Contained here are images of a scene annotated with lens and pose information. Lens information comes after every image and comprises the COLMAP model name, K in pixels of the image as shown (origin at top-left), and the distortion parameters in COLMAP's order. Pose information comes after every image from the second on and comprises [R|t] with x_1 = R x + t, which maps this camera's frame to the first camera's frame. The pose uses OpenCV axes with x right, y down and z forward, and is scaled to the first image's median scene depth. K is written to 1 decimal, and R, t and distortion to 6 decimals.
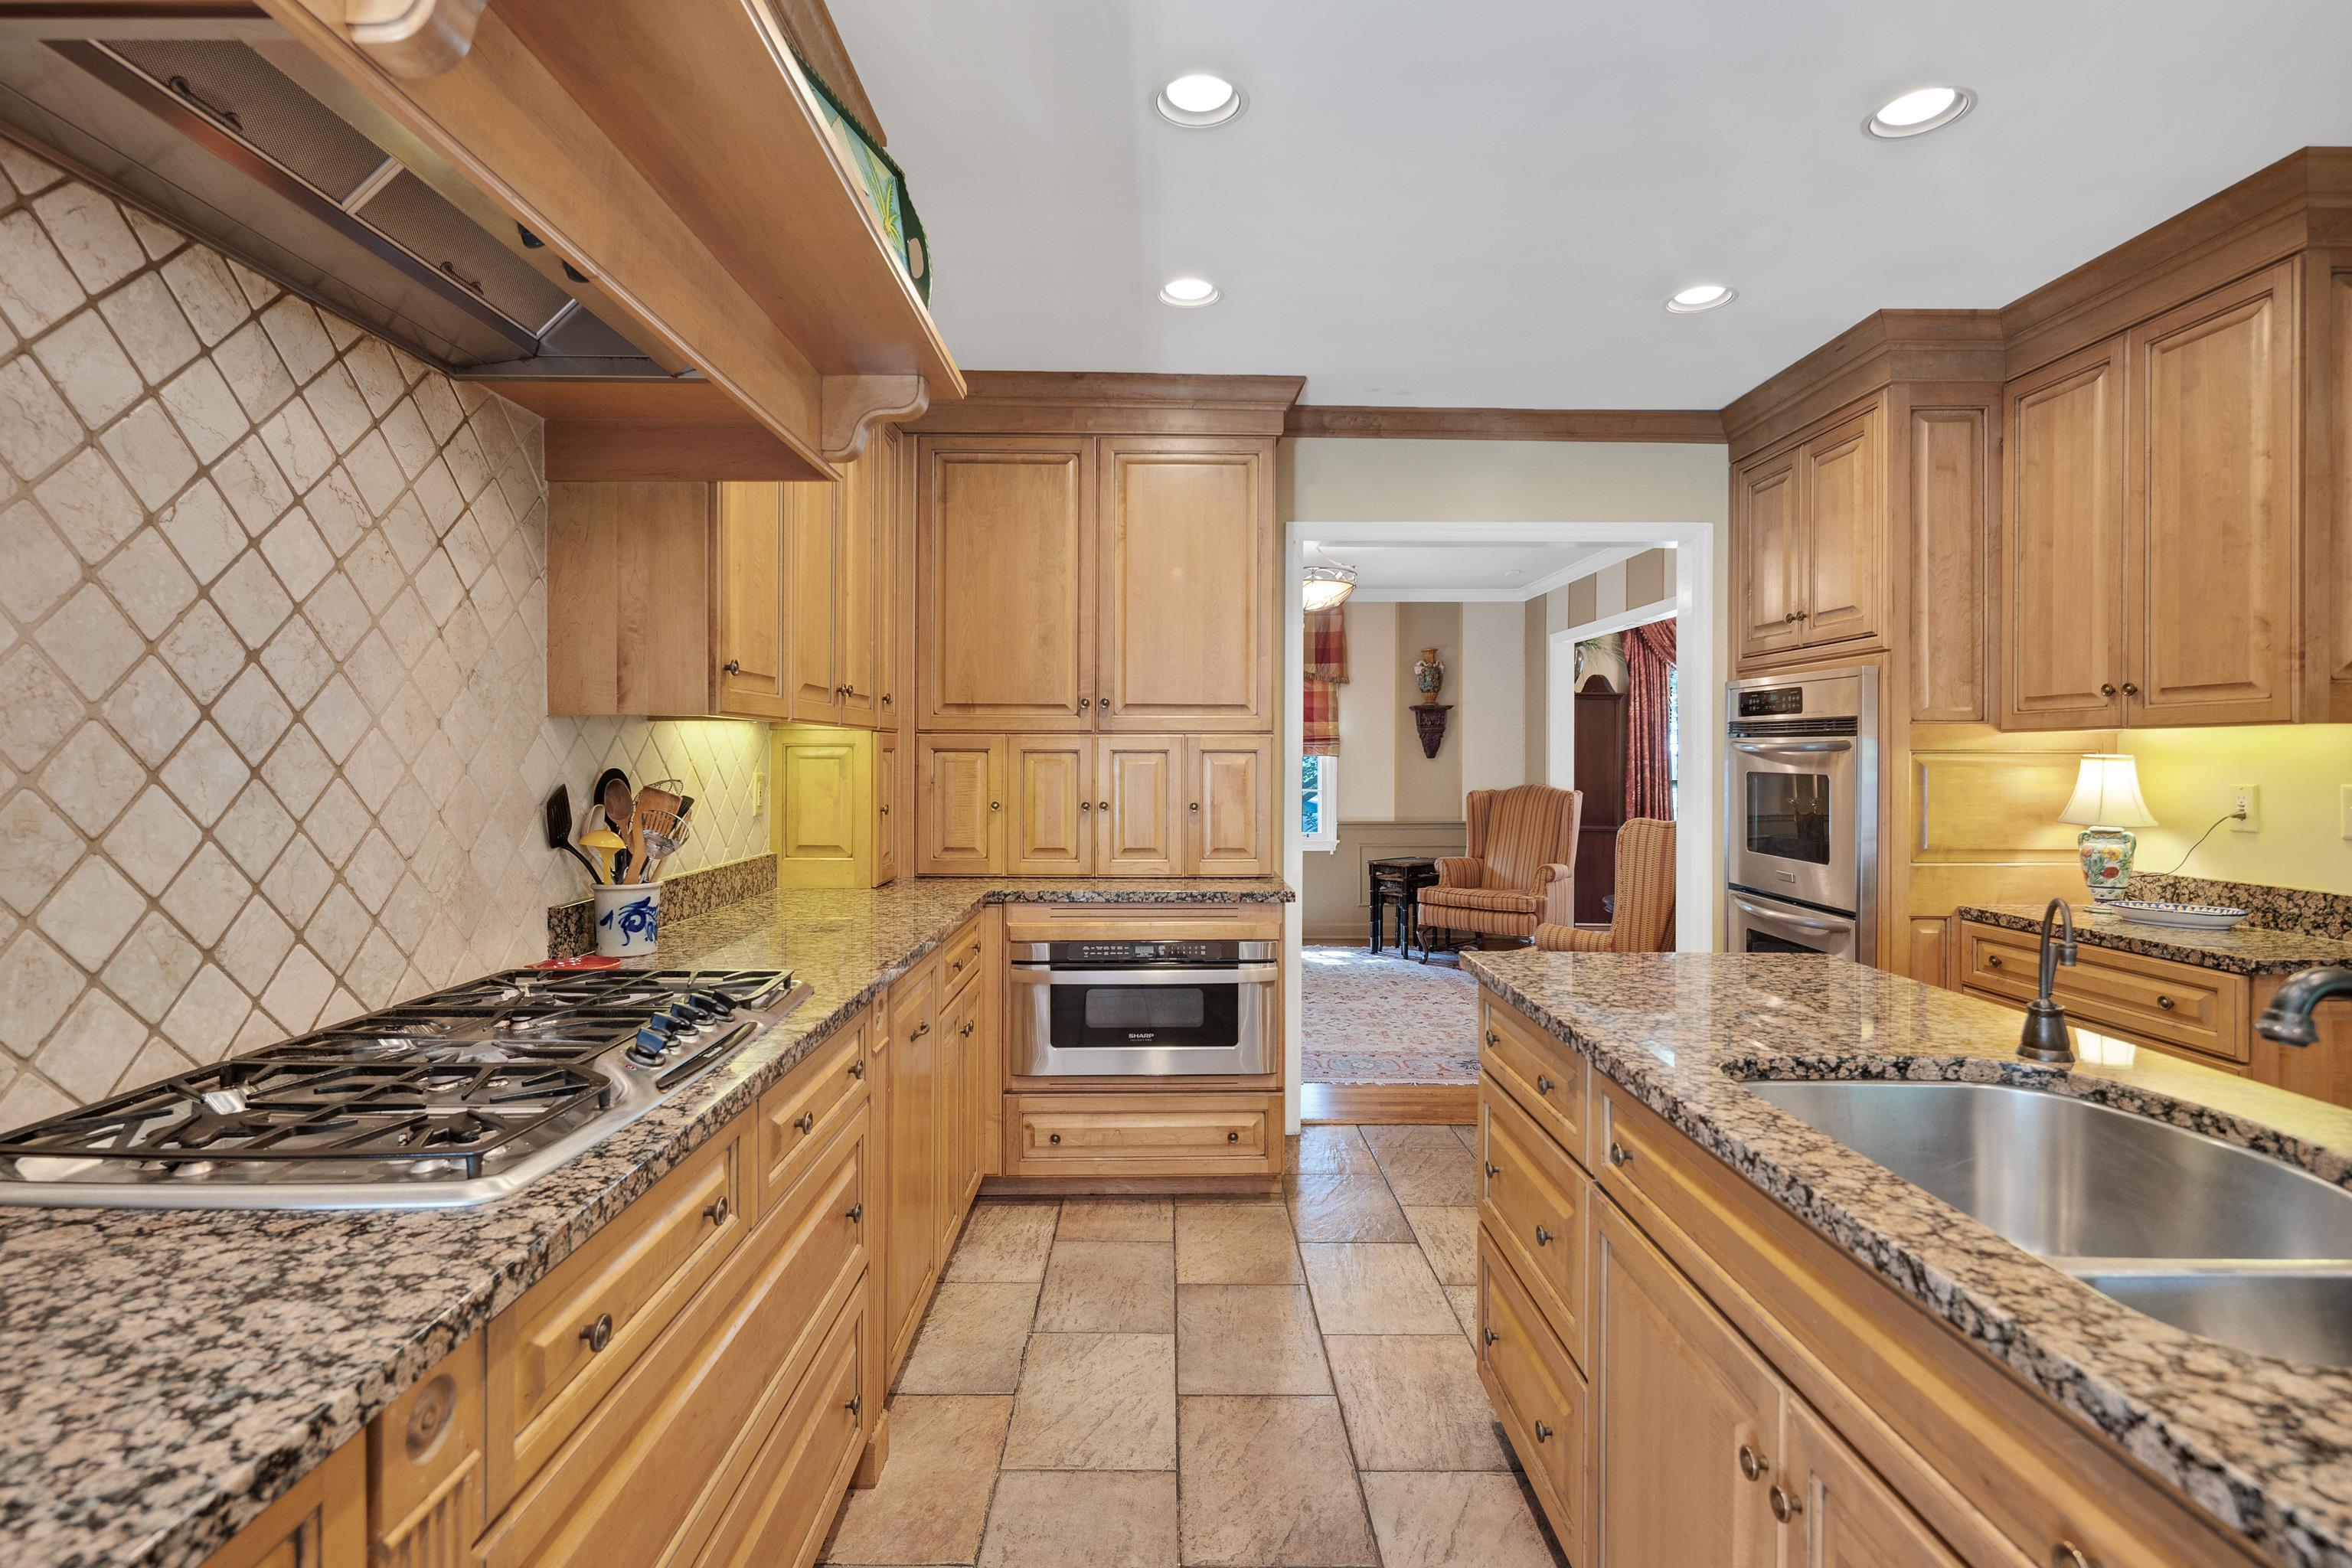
lens RADIAL K [[1135.2, 0, 1163.6], [0, 1135.2, 756.0], [0, 0, 1]] dist [0.002309, -0.001080]
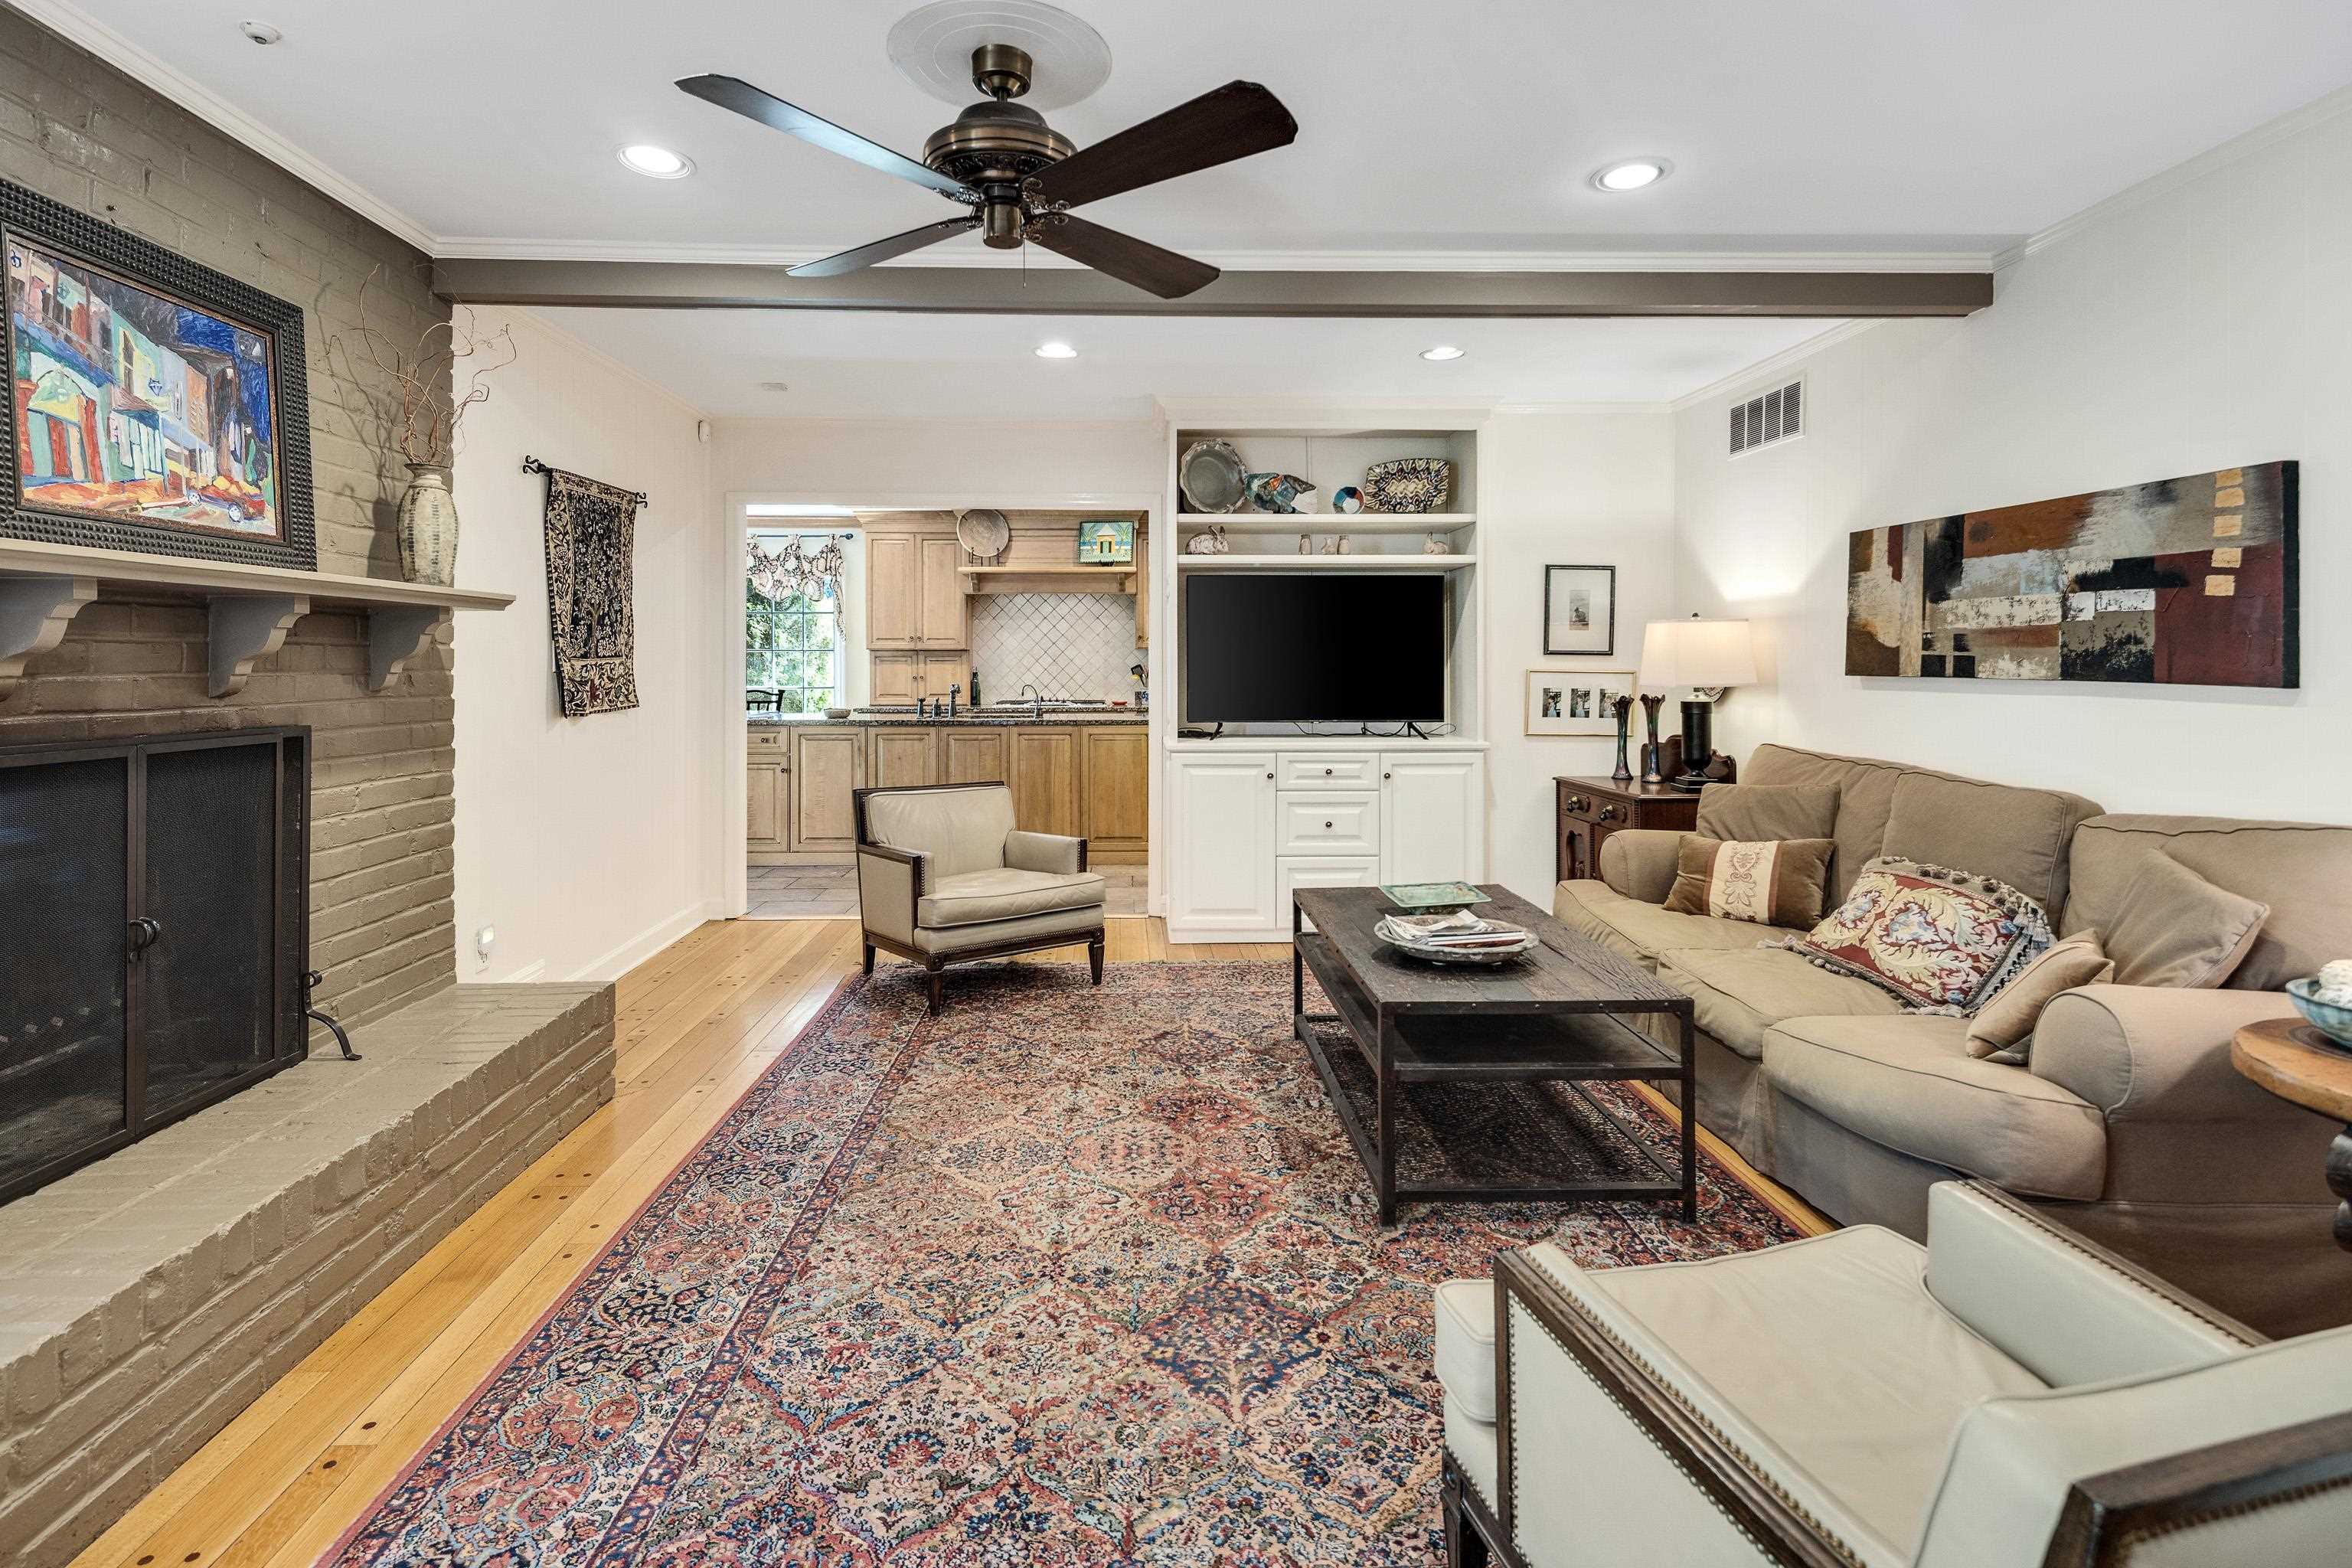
lens RADIAL K [[1099.0, 0, 1142.4], [0, 1099.0, 664.3], [0, 0, 1]] dist [0.006234, -0.004726]
pose [[0.020730, 0.001391, -0.999784, 4.502620], [0.003386, 0.999993, 0.001462, 0.021897], [0.999779, -0.003415, 0.020726, 1.099172]]
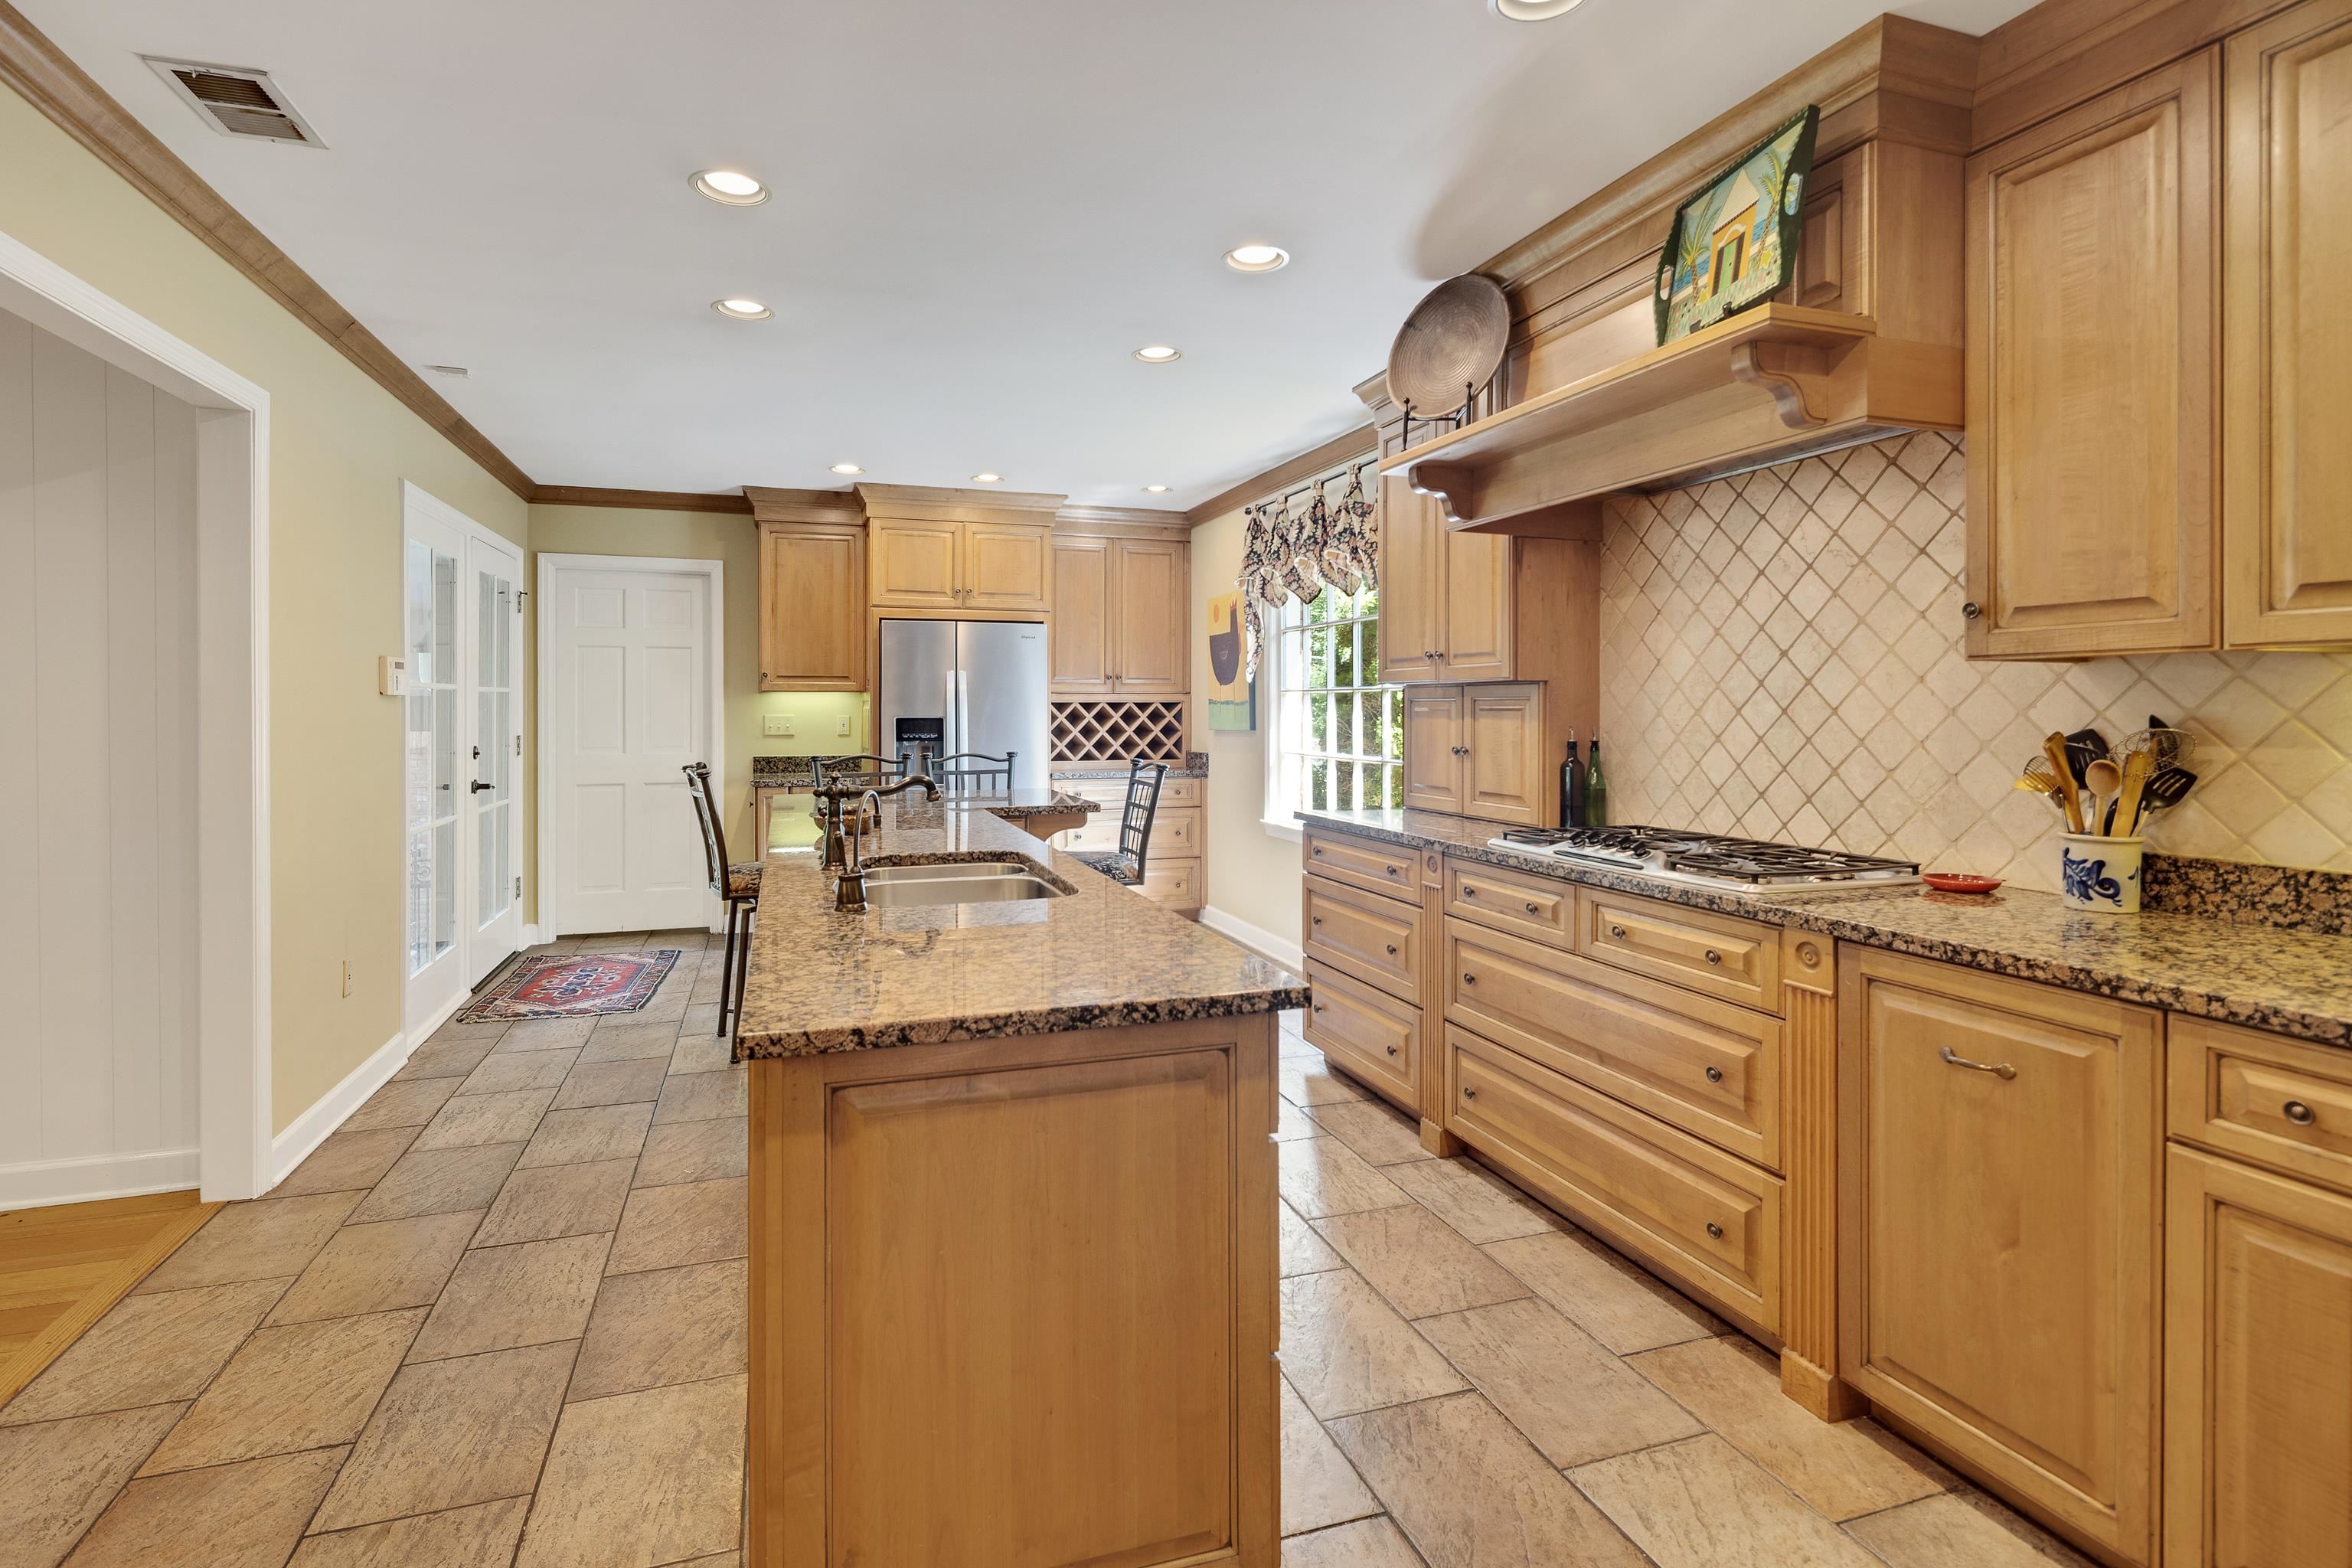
lens RADIAL K [[1136.7, 0, 1168.8], [0, 1136.7, 707.6], [0, 0, 1]] dist [0.000291, -0.000393]
pose [[-0.946596, -0.002333, -0.322413, 0.702056], [-0.001820, 0.999997, -0.001893, 0.010819], [0.322416, -0.001205, -0.946597, 2.029527]]
